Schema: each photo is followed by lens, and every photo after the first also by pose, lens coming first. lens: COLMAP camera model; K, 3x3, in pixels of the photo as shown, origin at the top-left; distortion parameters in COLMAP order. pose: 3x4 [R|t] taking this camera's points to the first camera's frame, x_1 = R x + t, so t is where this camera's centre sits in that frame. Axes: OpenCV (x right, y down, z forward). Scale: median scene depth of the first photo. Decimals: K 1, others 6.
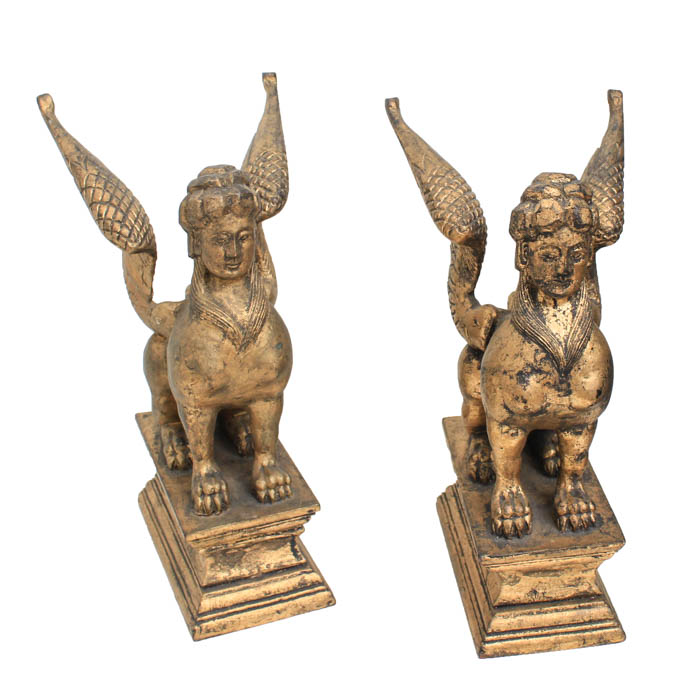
lens RADIAL K [[1307.0, 0, 350.9], [0, 1307.0, 337.8], [0, 0, 1]] dist [-0.003550, 0.000000]
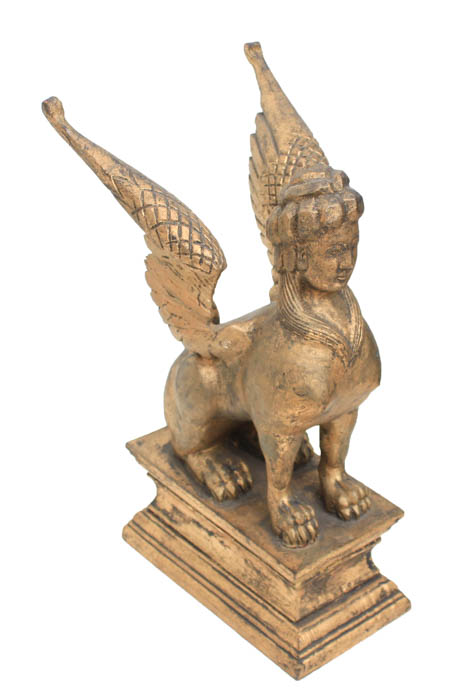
lens RADIAL K [[1404.6, 0, 222.2], [0, 1404.6, 372.0], [0, 0, 1]] dist [-0.001576, 0.000000]
pose [[0.941736, -0.157320, 0.297293, -0.431355], [0.125714, 0.984447, 0.122718, -0.110932], [-0.311975, -0.078194, 0.946867, 0.094942]]
